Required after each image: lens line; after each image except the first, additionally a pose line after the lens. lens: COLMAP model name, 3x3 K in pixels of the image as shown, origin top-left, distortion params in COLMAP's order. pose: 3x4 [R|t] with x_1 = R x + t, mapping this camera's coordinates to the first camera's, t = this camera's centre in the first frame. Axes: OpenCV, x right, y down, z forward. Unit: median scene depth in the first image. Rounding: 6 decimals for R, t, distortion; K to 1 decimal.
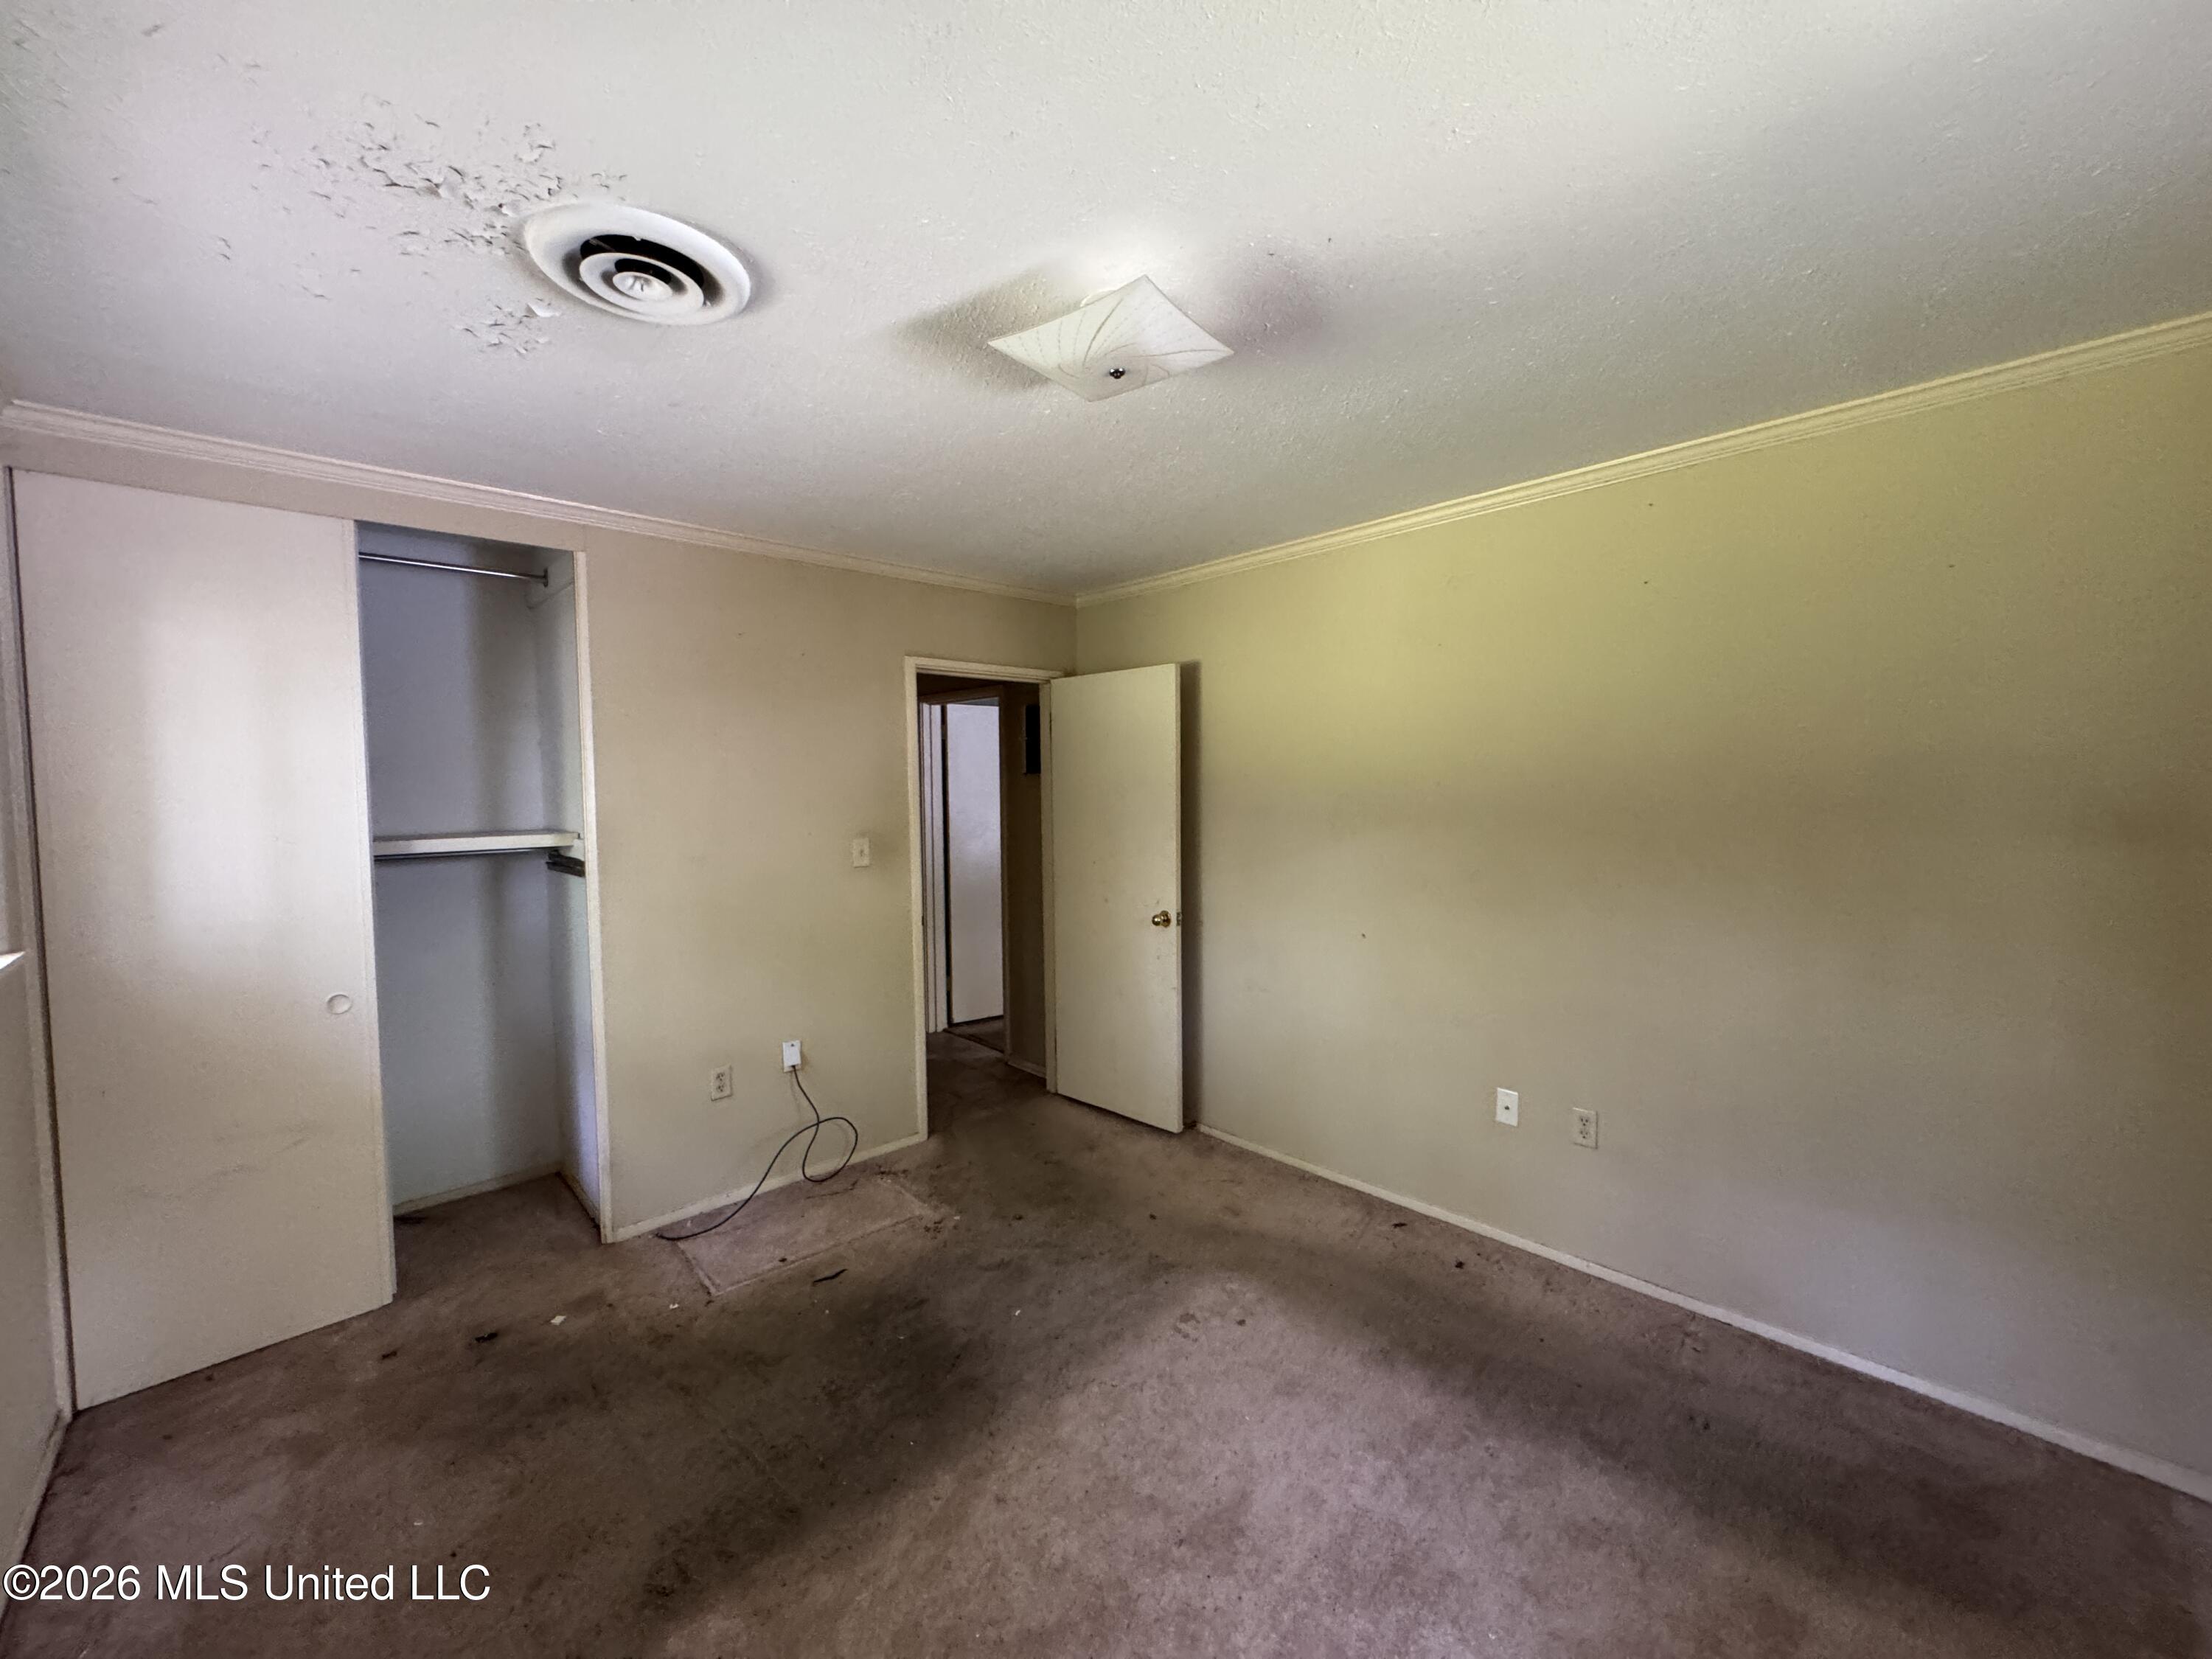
lens RADIAL K [[877.8, 0, 1100.3], [0, 877.8, 827.7], [0, 0, 1]] dist [-0.008106, 0.000760]
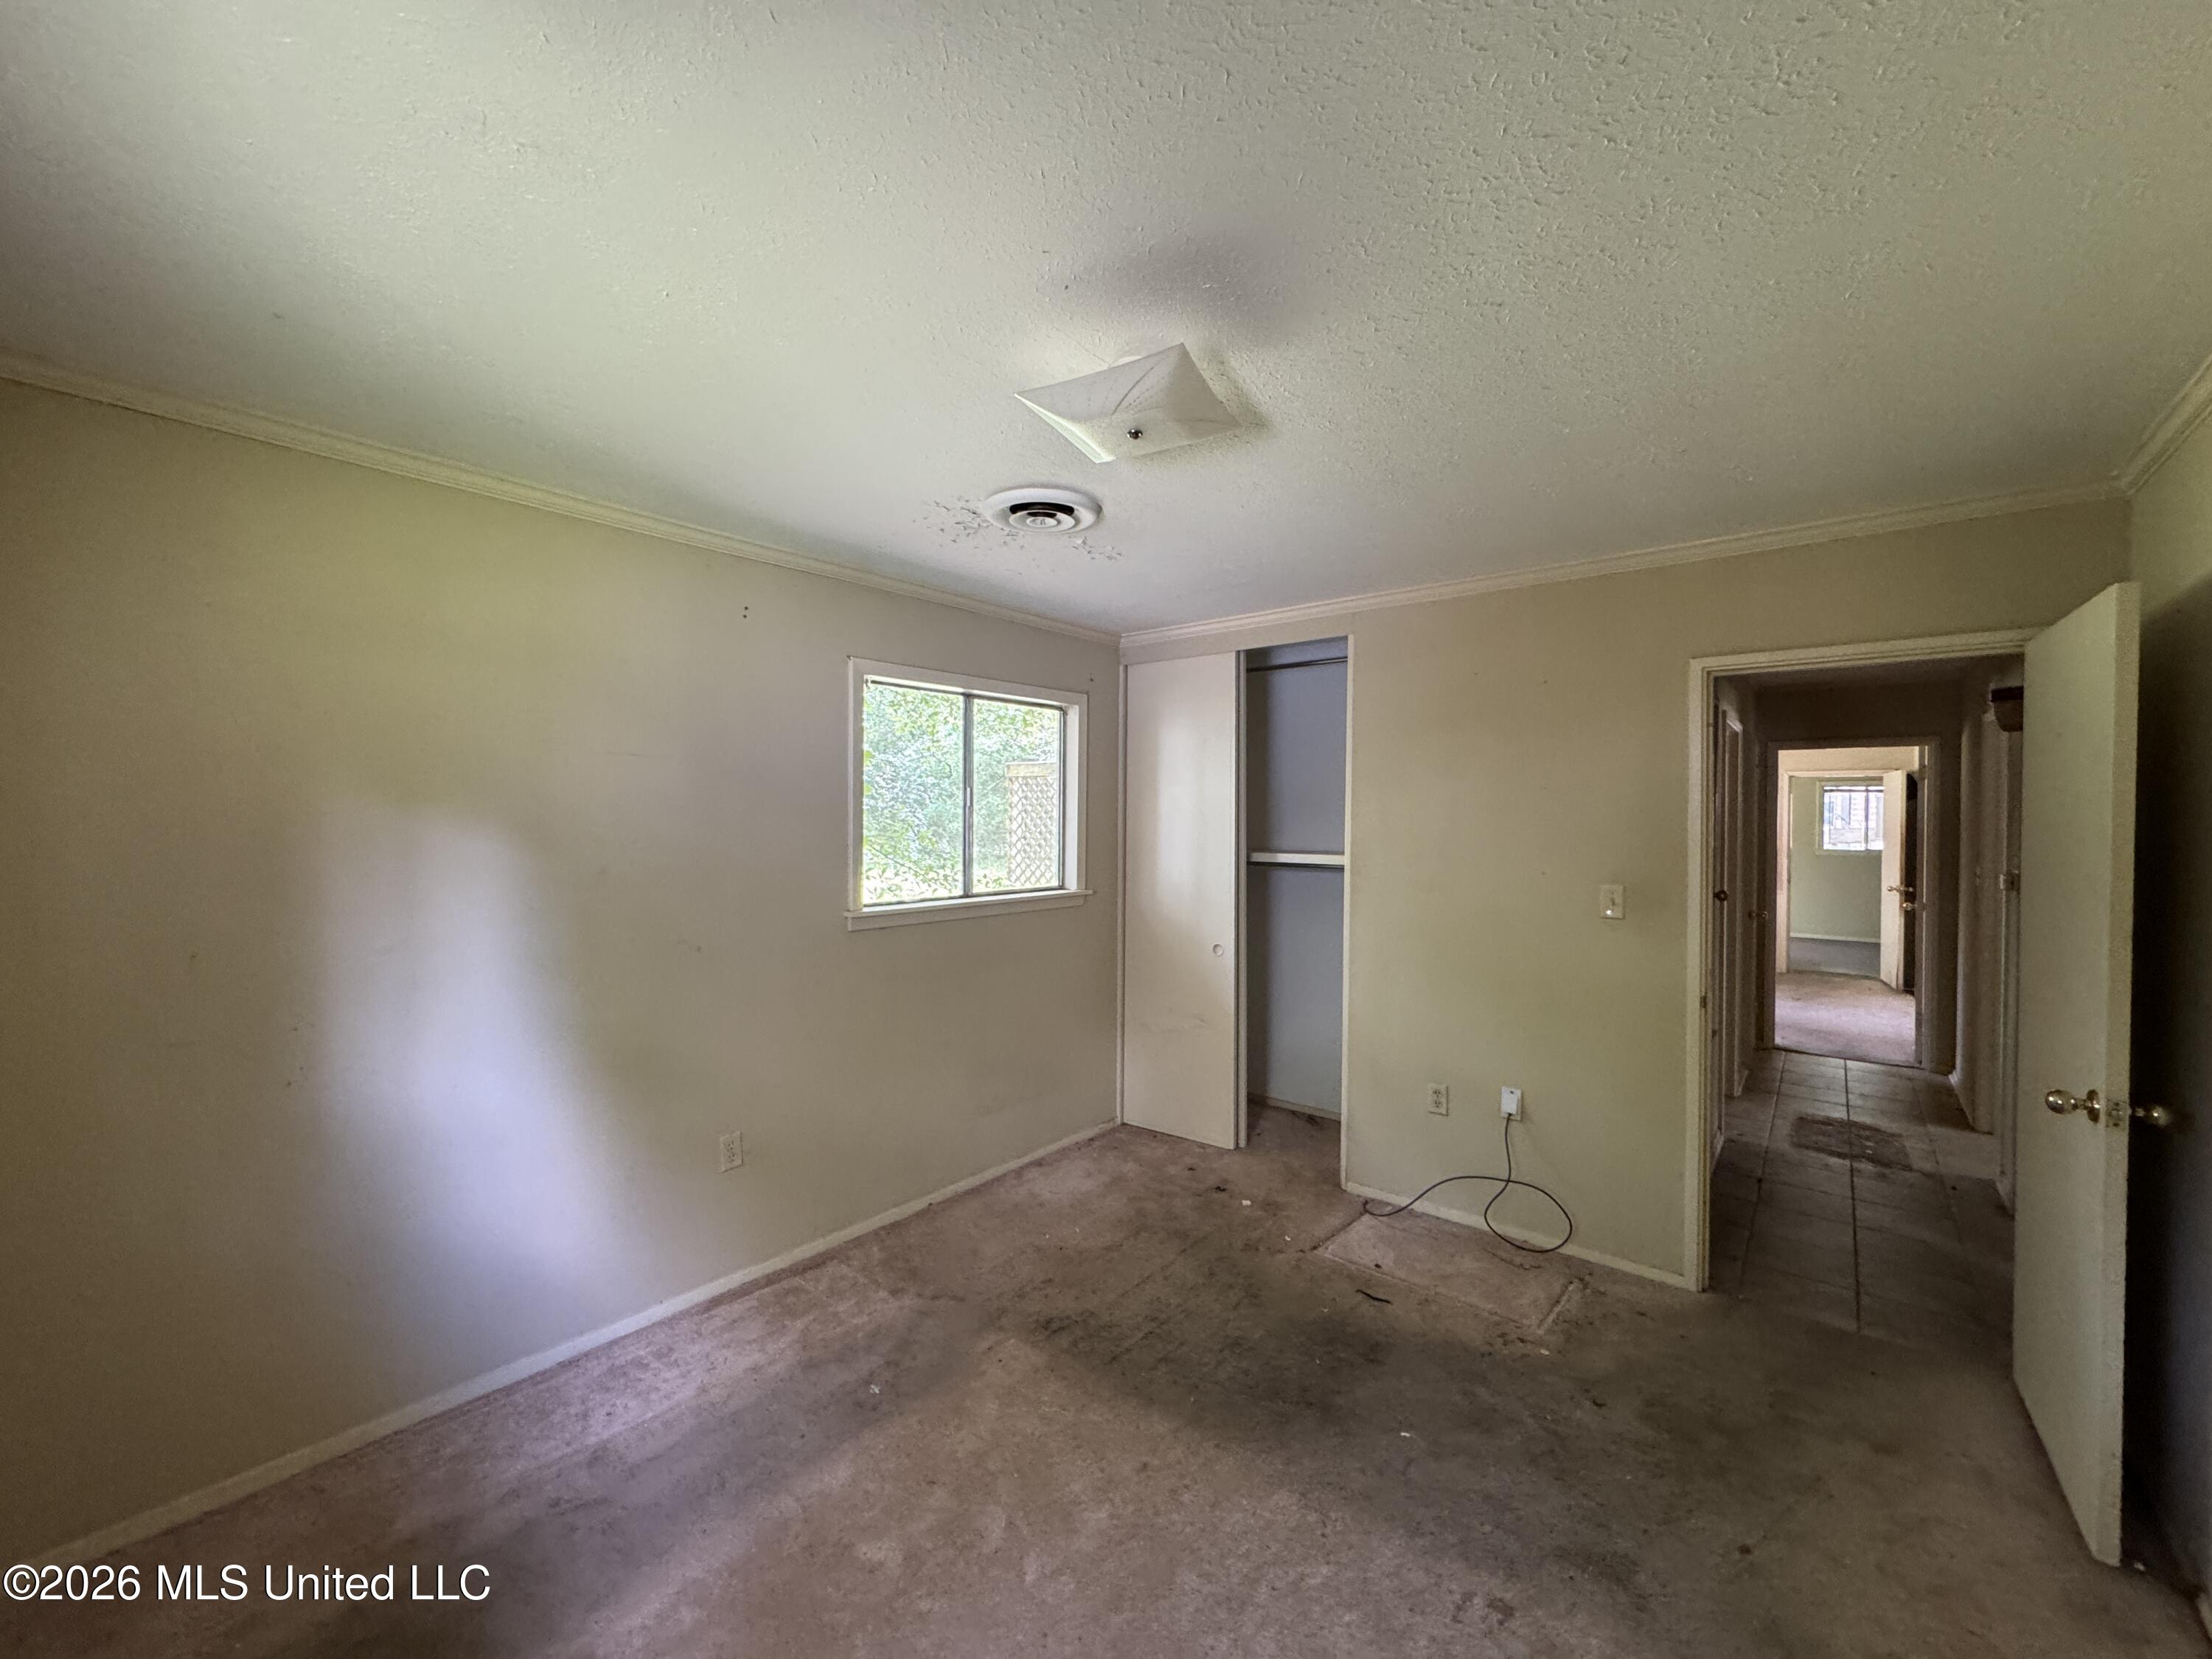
lens RADIAL K [[877.8, 0, 1101.7], [0, 877.8, 827.1], [0, 0, 1]] dist [-0.008106, 0.000760]
pose [[0.116975, 0.021728, -0.992897, 0.622771], [-0.054284, 0.998406, 0.015453, -0.035544], [0.991650, 0.052091, 0.117968, 0.497590]]
